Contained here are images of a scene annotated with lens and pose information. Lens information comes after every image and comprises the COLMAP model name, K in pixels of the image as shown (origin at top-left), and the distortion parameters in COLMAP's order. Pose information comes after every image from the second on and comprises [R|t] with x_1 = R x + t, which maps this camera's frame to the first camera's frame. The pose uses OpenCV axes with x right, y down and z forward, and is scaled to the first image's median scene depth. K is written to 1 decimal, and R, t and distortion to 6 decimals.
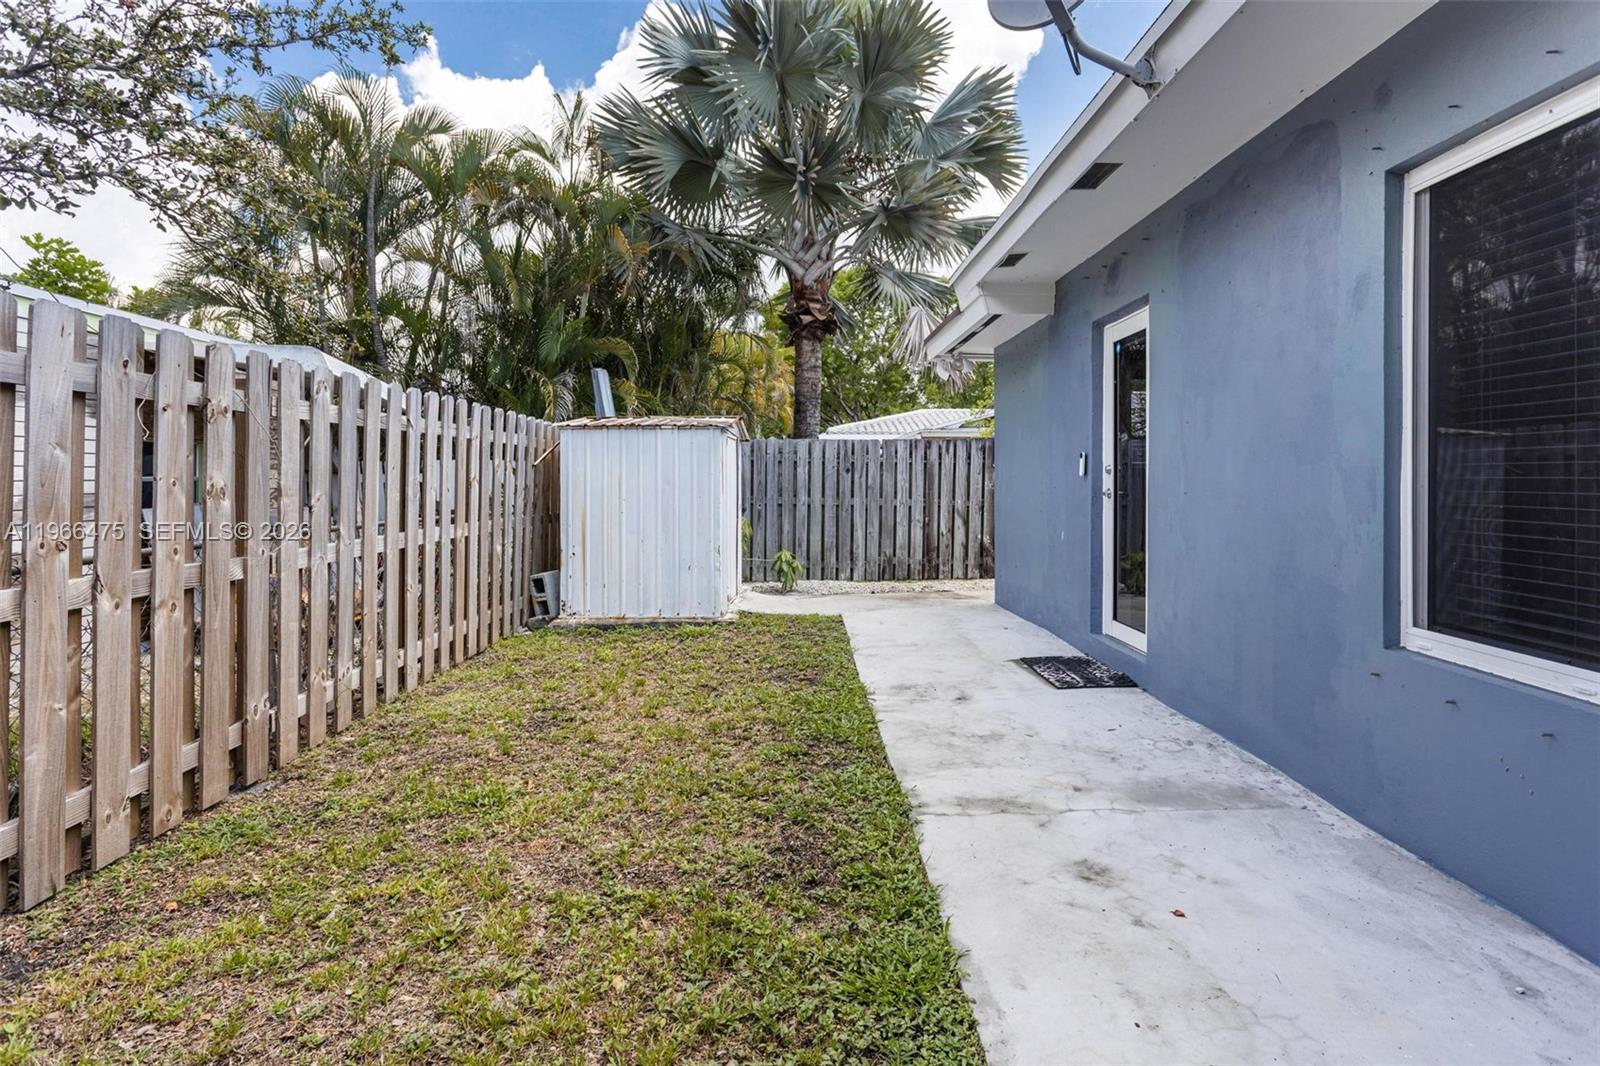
lens RADIAL K [[830.2, 0, 798.3], [0, 830.2, 479.6], [0, 0, 1]] dist [-0.004804, 0.013955]
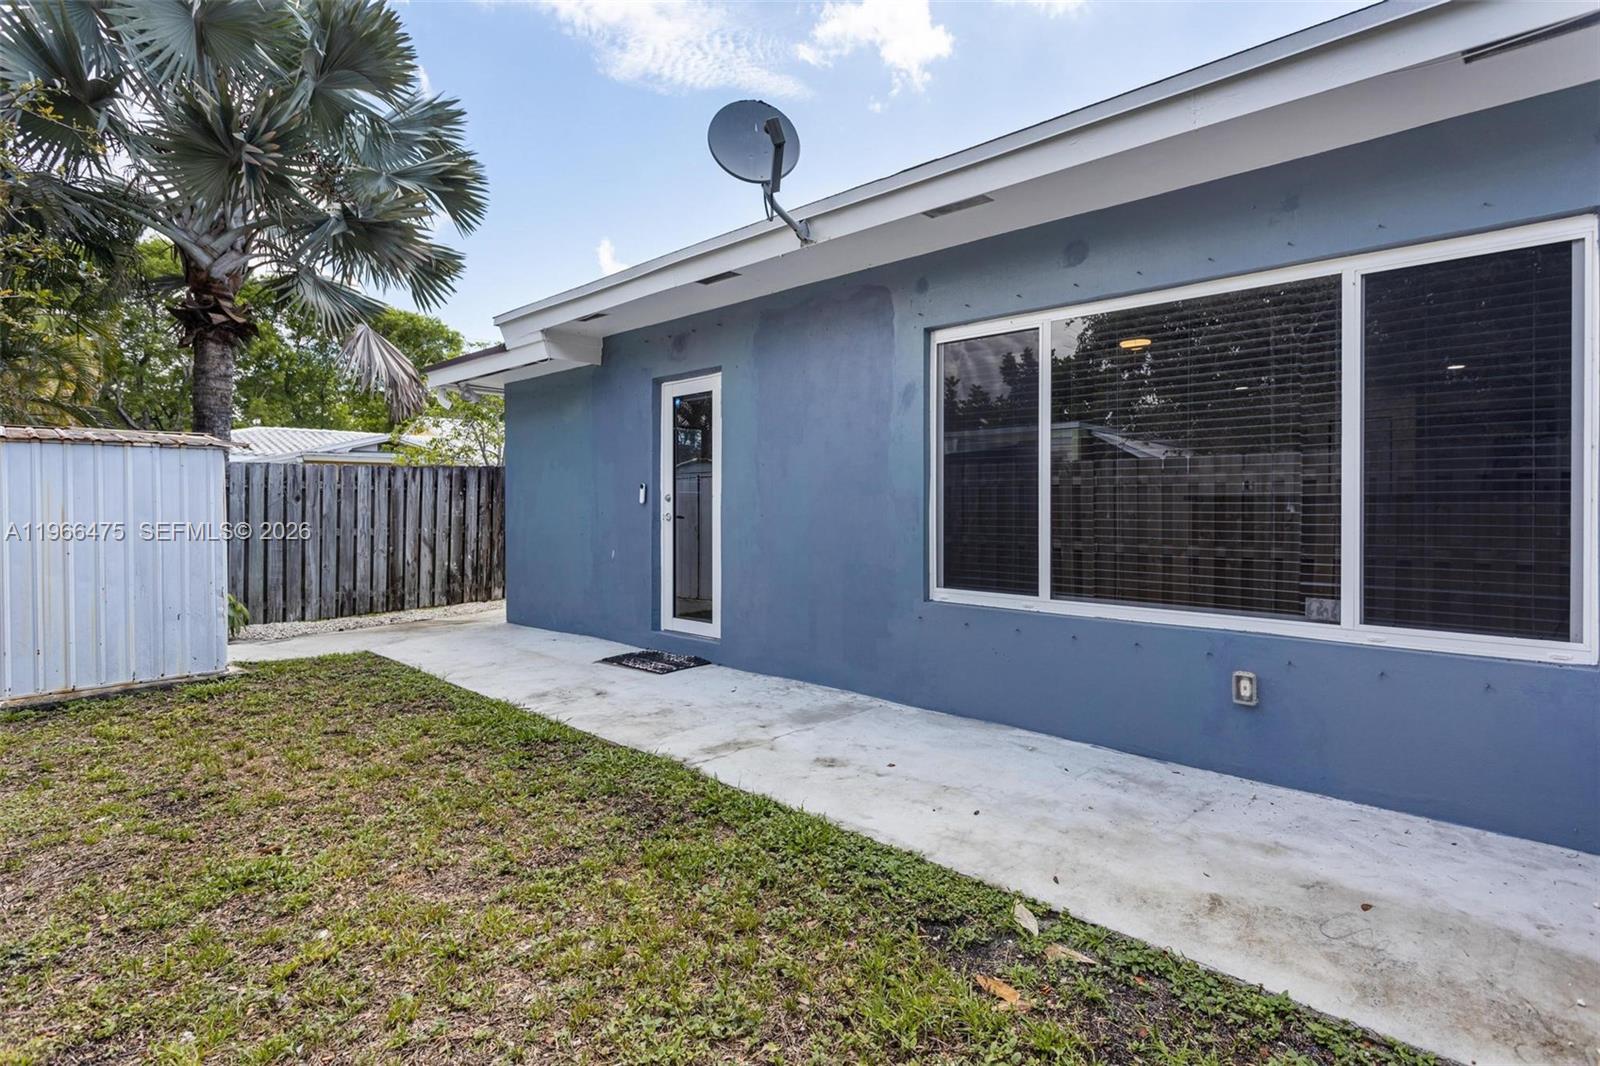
lens RADIAL K [[819.3, 0, 800.4], [0, 819.3, 508.9], [0, 0, 1]] dist [-0.000996, 0.000841]
pose [[0.703547, -0.009426, 0.710586, -0.192544], [0.007110, 0.999955, 0.006226, -0.001115], [-0.710613, 0.000672, 0.703583, -0.006839]]
